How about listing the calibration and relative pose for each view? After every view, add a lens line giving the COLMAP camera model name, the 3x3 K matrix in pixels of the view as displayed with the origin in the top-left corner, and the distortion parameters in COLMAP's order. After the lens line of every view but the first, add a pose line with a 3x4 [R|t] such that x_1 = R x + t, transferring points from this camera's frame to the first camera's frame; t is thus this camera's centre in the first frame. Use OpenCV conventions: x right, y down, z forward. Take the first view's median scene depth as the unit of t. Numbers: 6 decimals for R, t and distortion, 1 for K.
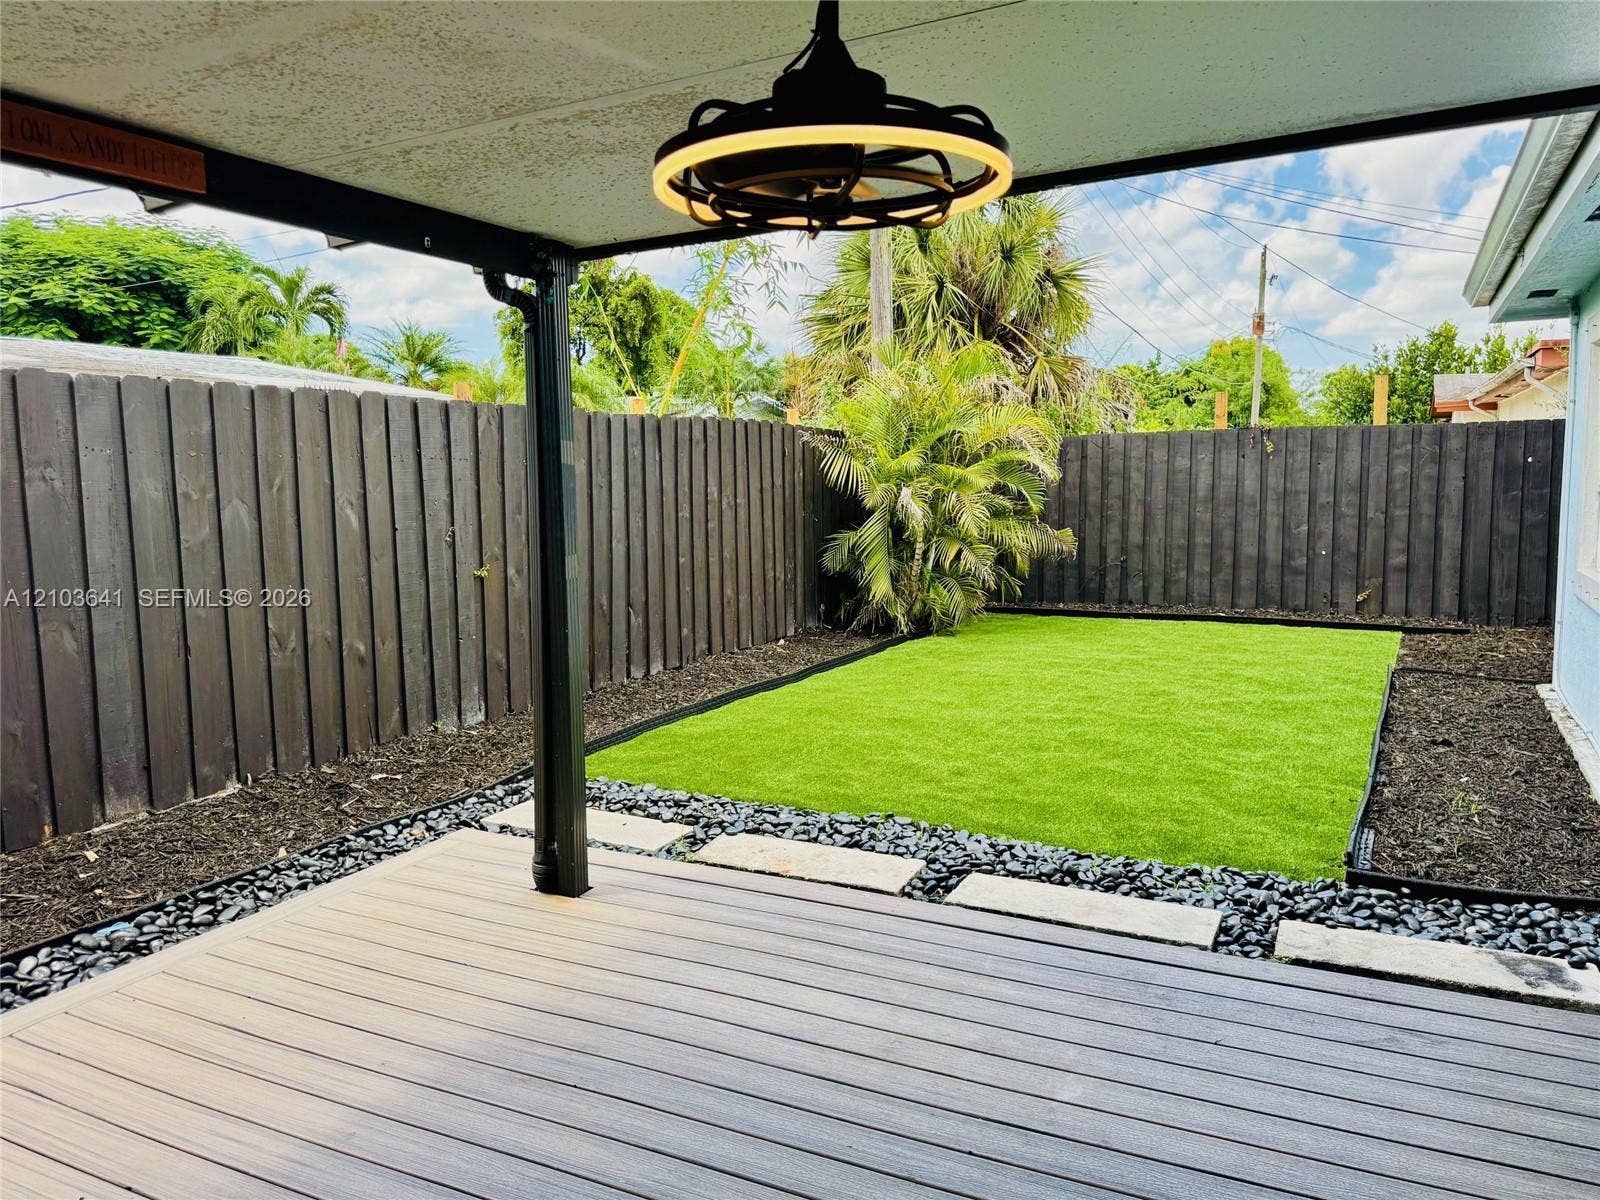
lens RADIAL K [[1185.7, 0, 800.0], [0, 1185.7, 600.0], [0, 0, 1]] dist [0.069774, -0.005568]
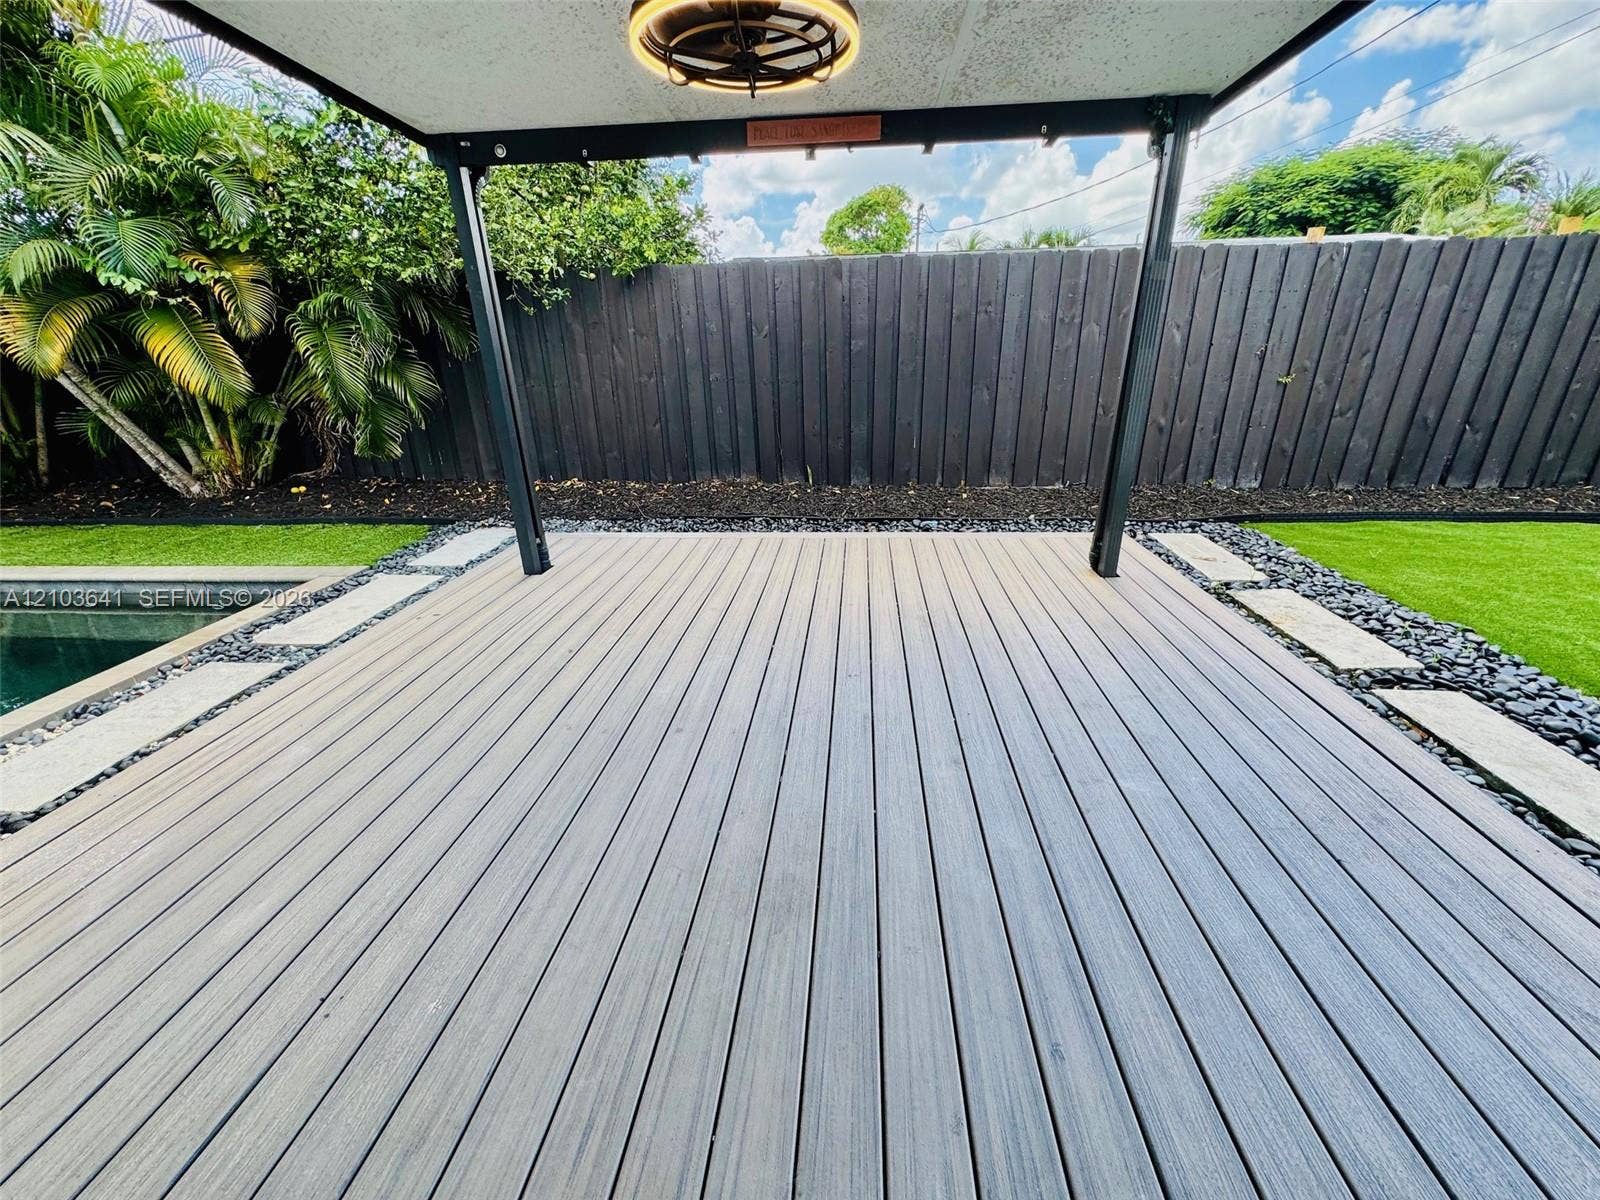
lens RADIAL K [[651.0, 0, 800.0], [0, 651.0, 600.0], [0, 0, 1]] dist [-0.002006, -0.000236]
pose [[0.361546, 0.343323, -0.866841, 0.352564], [-0.084557, 0.937976, 0.336230, 0.013617], [0.928512, -0.048265, 0.368153, 0.243255]]
